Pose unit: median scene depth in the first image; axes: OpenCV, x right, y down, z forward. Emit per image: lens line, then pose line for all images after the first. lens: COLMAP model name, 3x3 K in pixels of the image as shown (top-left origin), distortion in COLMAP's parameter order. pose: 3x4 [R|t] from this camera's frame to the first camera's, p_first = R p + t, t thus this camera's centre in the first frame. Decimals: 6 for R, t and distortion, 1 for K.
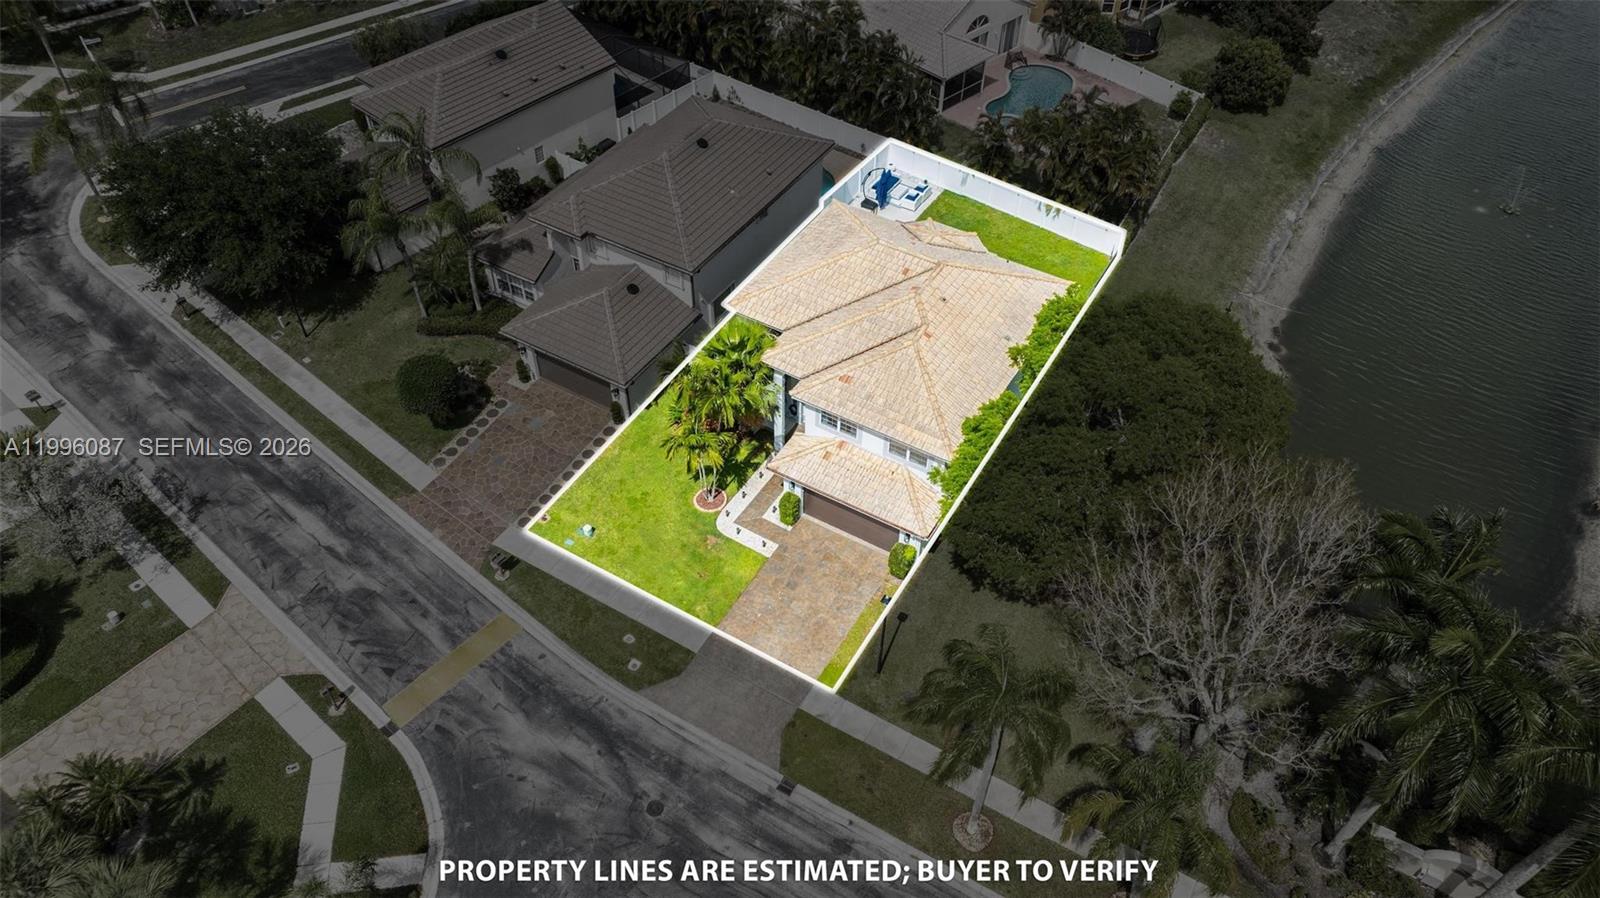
lens RADIAL K [[1135.5, 0, 805.2], [0, 1135.5, 447.6], [0, 0, 1]] dist [-0.041963, 0.028445]
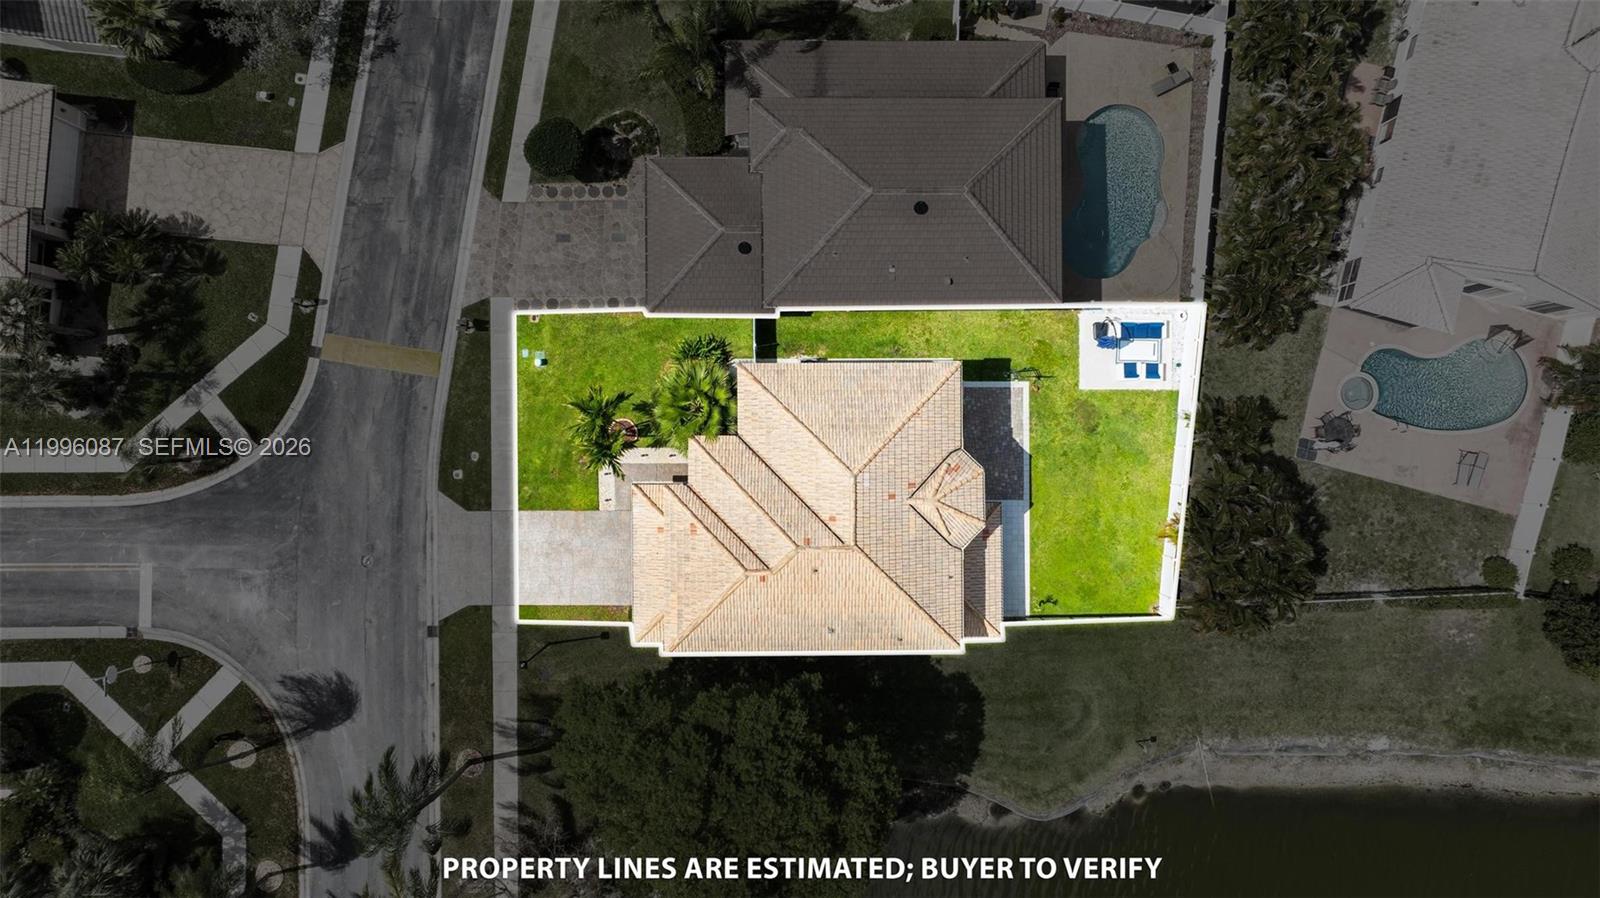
lens RADIAL K [[1135.5, 0, 801.9], [0, 1135.5, 442.9], [0, 0, 1]] dist [-0.041963, 0.028445]
pose [[0.517989, 0.855315, -0.011086, 0.030118], [-0.620944, 0.384902, 0.682847, -0.864719], [0.588316, -0.346823, 0.730478, 0.293944]]
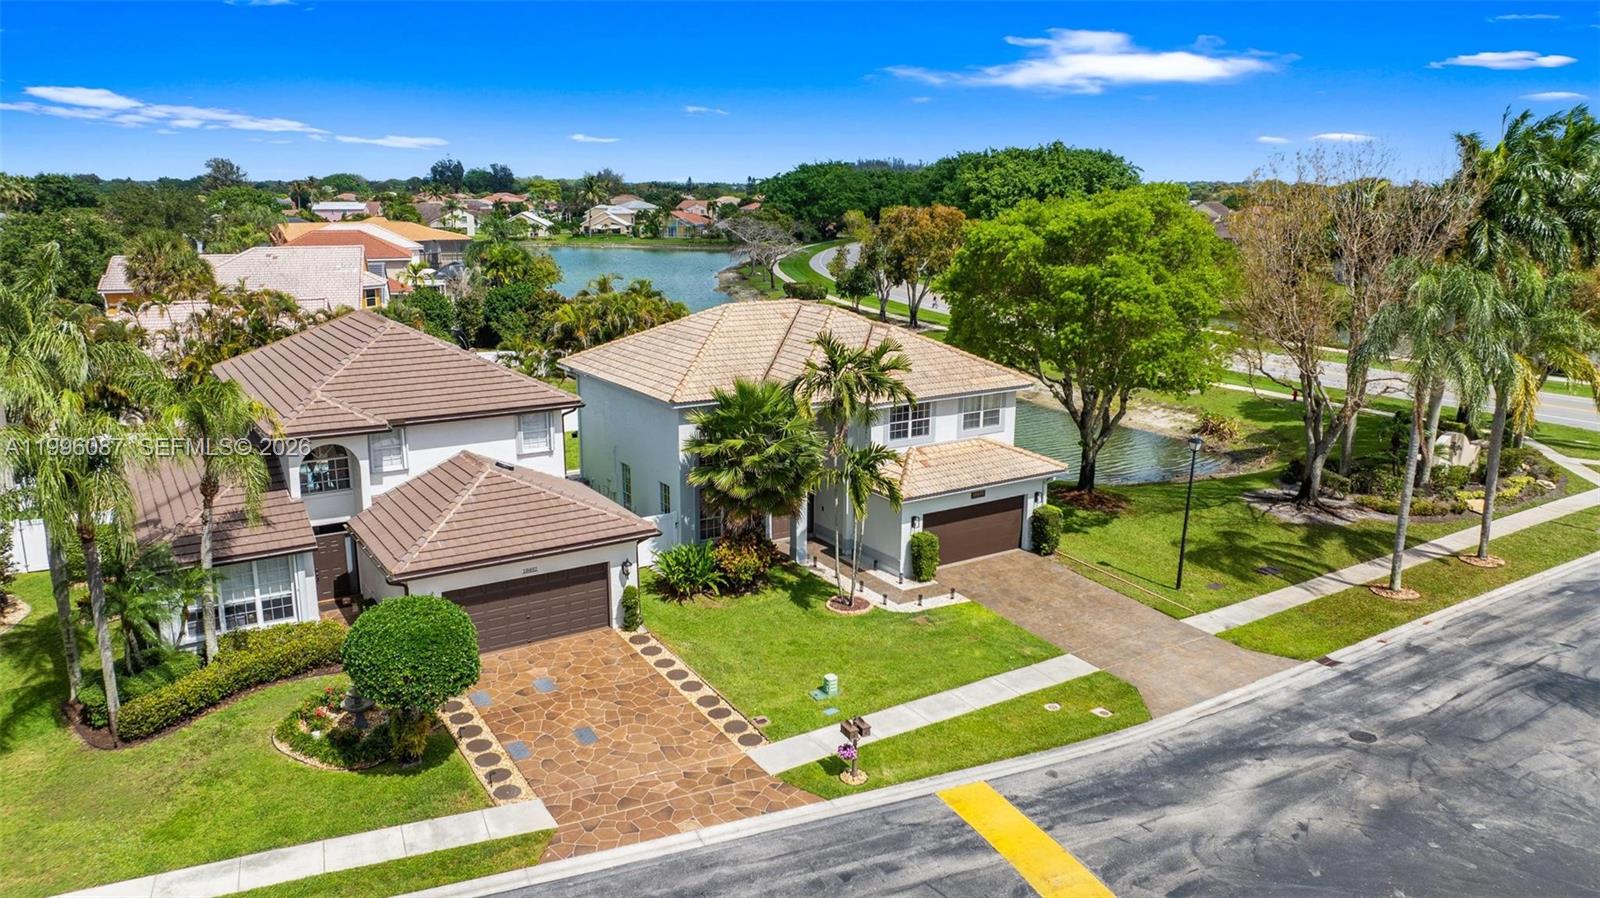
lens RADIAL K [[1135.5, 0, 806.7], [0, 1135.5, 433.8], [0, 0, 1]] dist [-0.041963, 0.028445]
pose [[0.441439, -0.207160, 0.873050, -0.706914], [0.643283, 0.751390, -0.146970, 0.054797], [-0.625554, 0.626497, 0.464955, 0.659470]]
